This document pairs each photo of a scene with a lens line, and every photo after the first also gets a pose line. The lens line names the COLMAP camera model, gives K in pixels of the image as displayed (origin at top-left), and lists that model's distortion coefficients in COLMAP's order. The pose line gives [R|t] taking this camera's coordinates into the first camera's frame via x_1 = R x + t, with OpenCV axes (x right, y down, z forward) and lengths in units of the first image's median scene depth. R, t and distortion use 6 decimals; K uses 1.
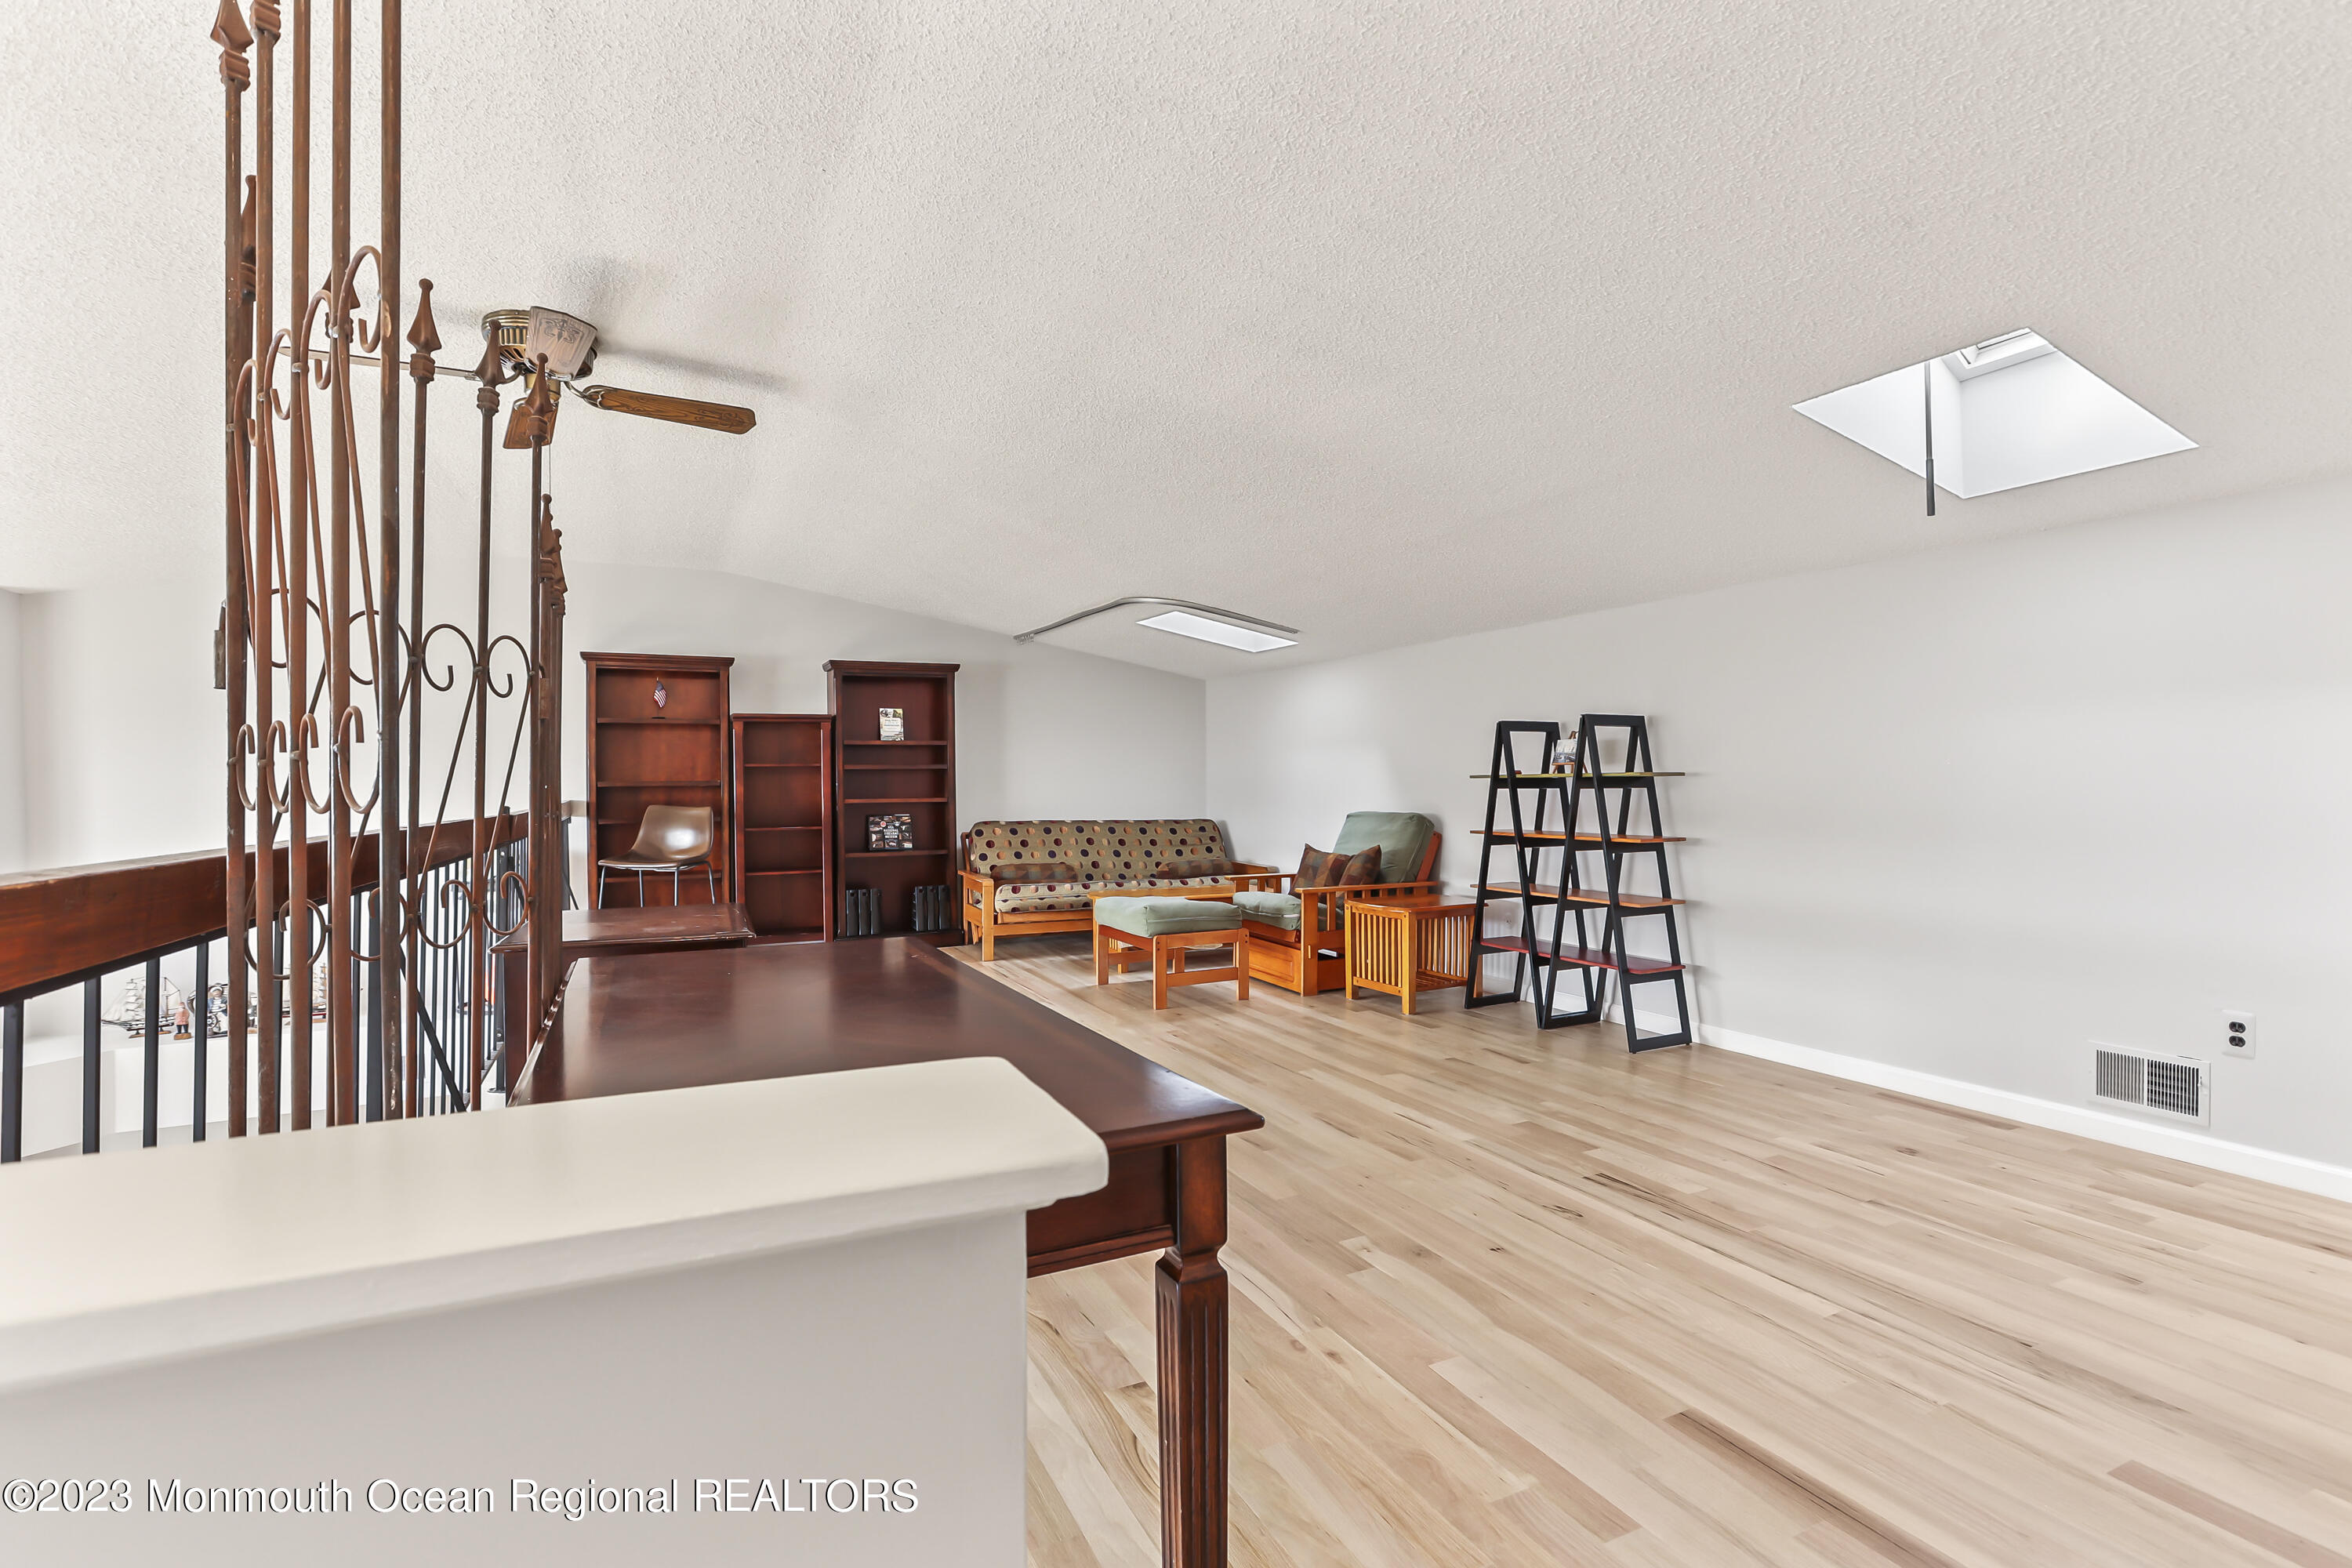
lens RADIAL K [[1063.0, 0, 1187.5], [0, 1063.0, 786.0], [0, 0, 1]] dist [-0.035797, 0.013990]
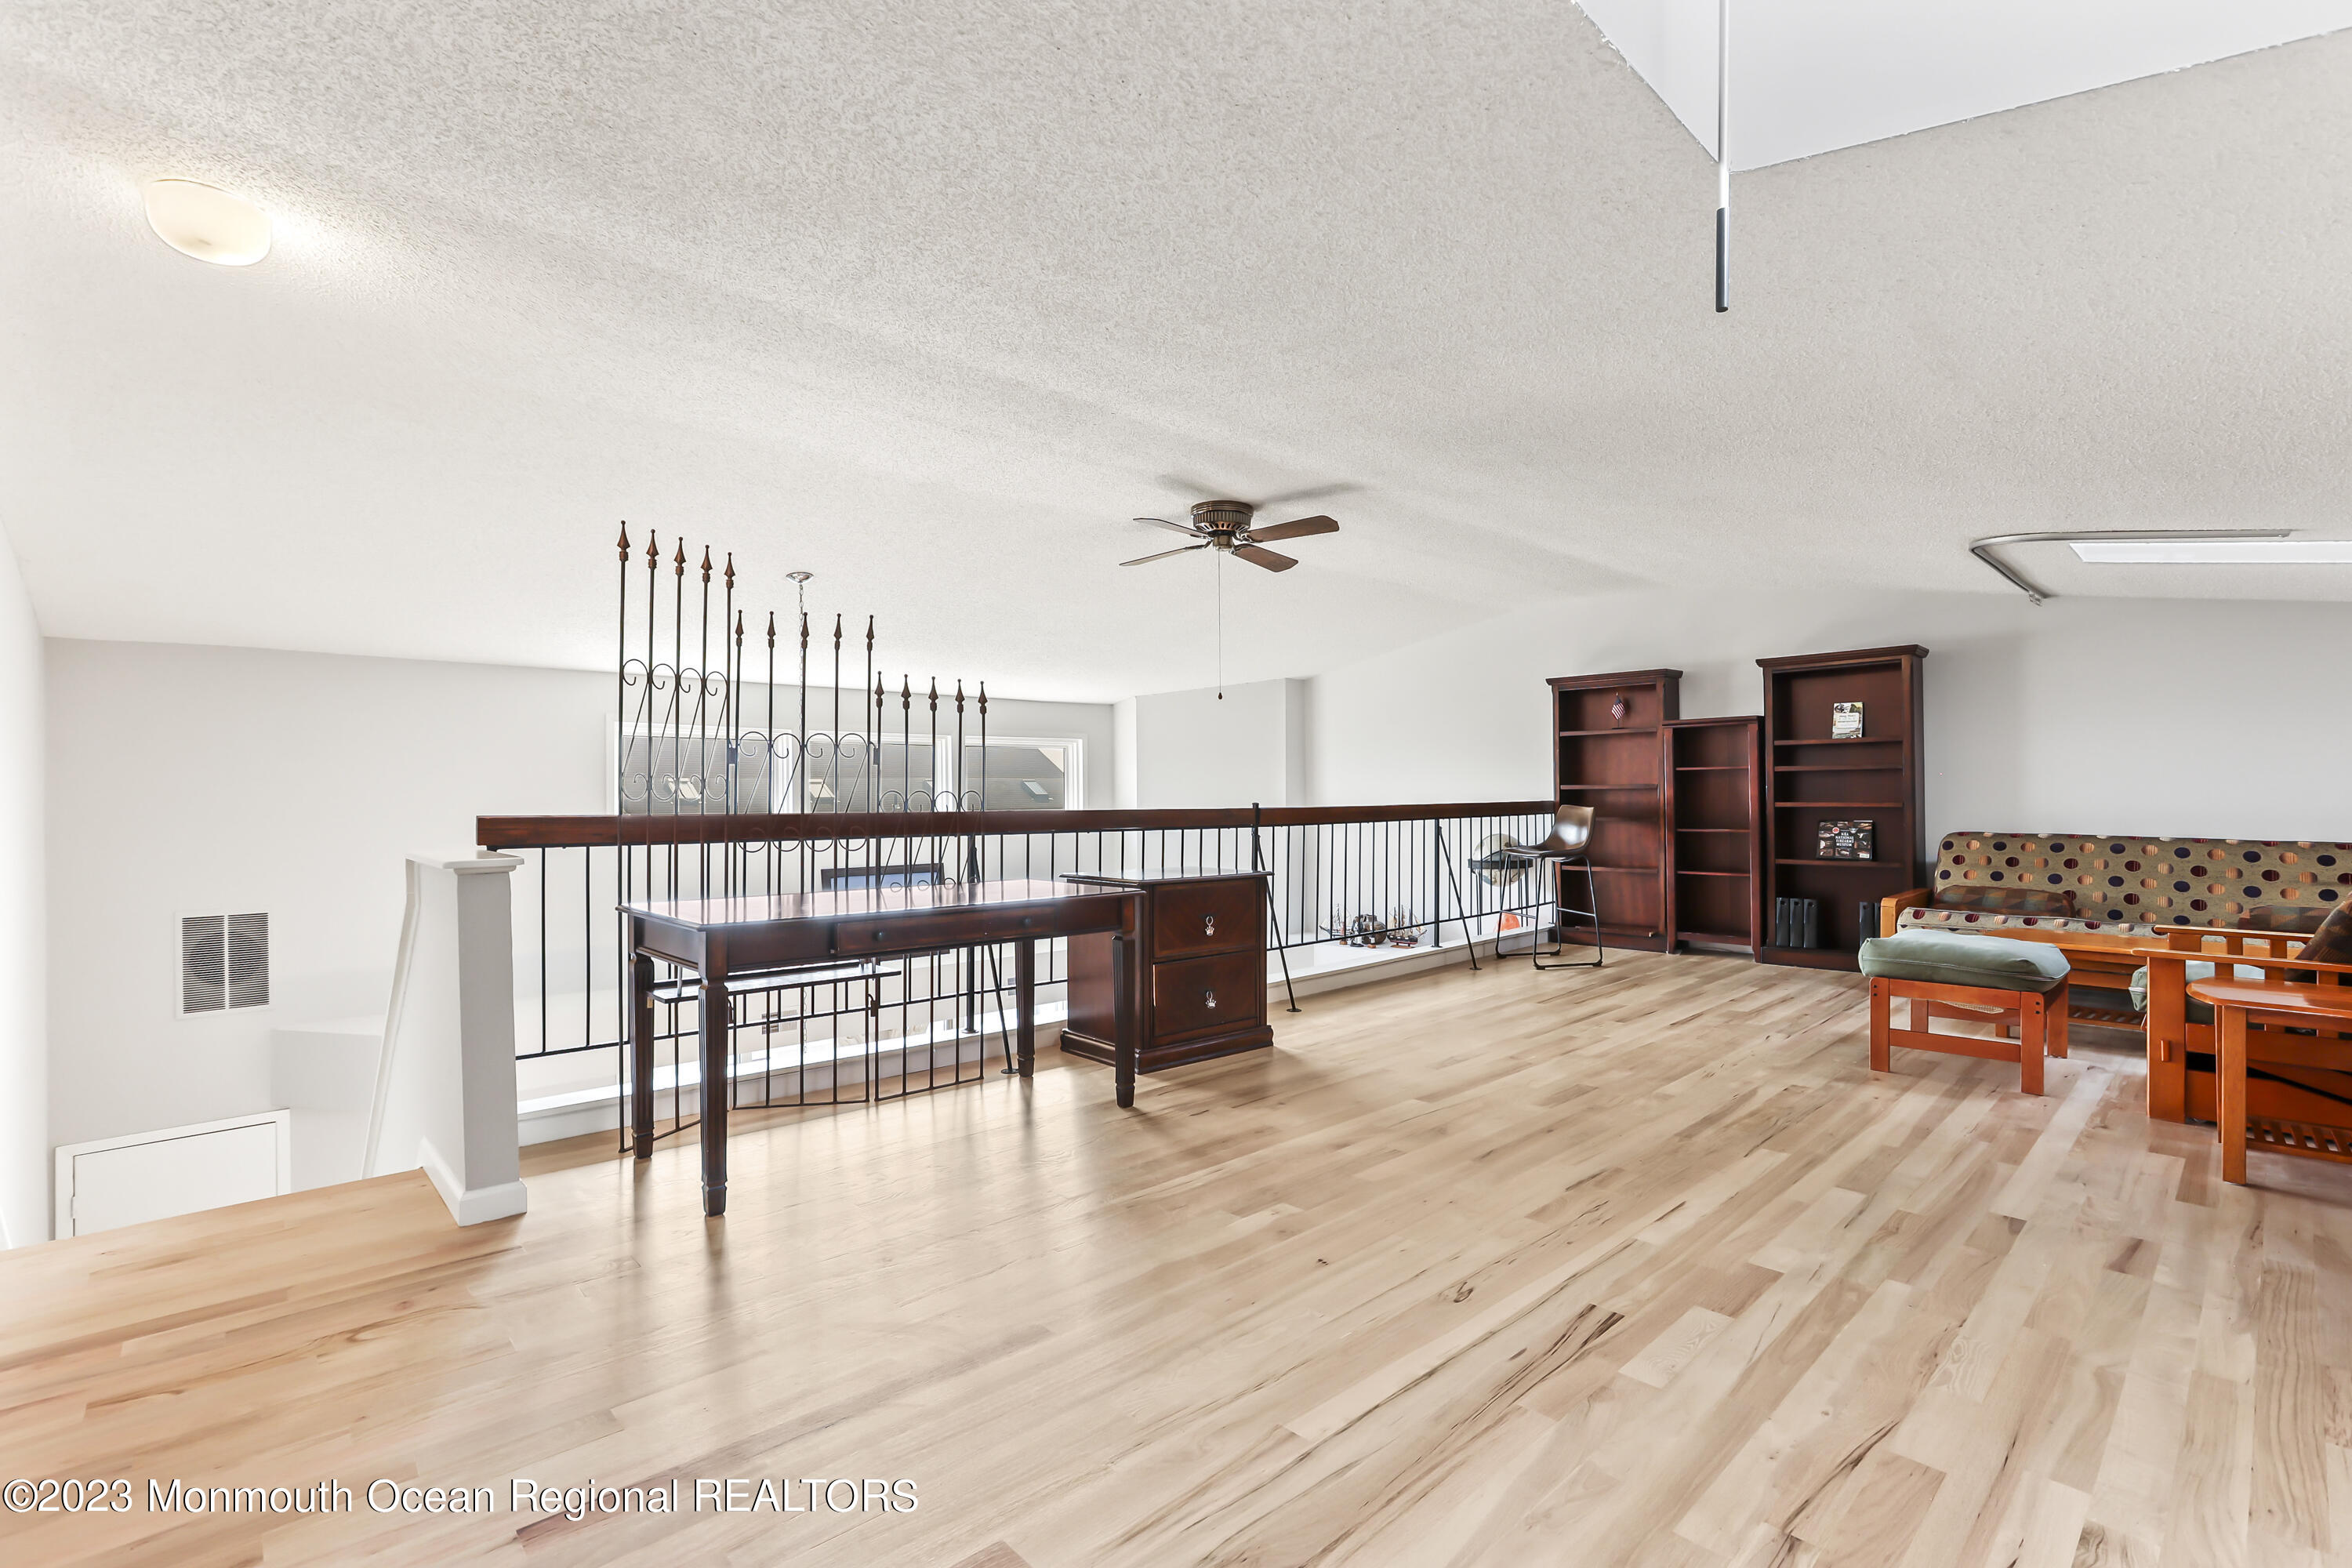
lens RADIAL K [[1063.0, 0, 1187.5], [0, 1063.0, 786.0], [0, 0, 1]] dist [-0.035797, 0.013990]
pose [[0.303705, -0.001459, -0.952765, 0.856443], [0.002824, 0.999996, -0.000631, -0.006898], [0.952762, -0.002499, 0.303708, 0.408616]]
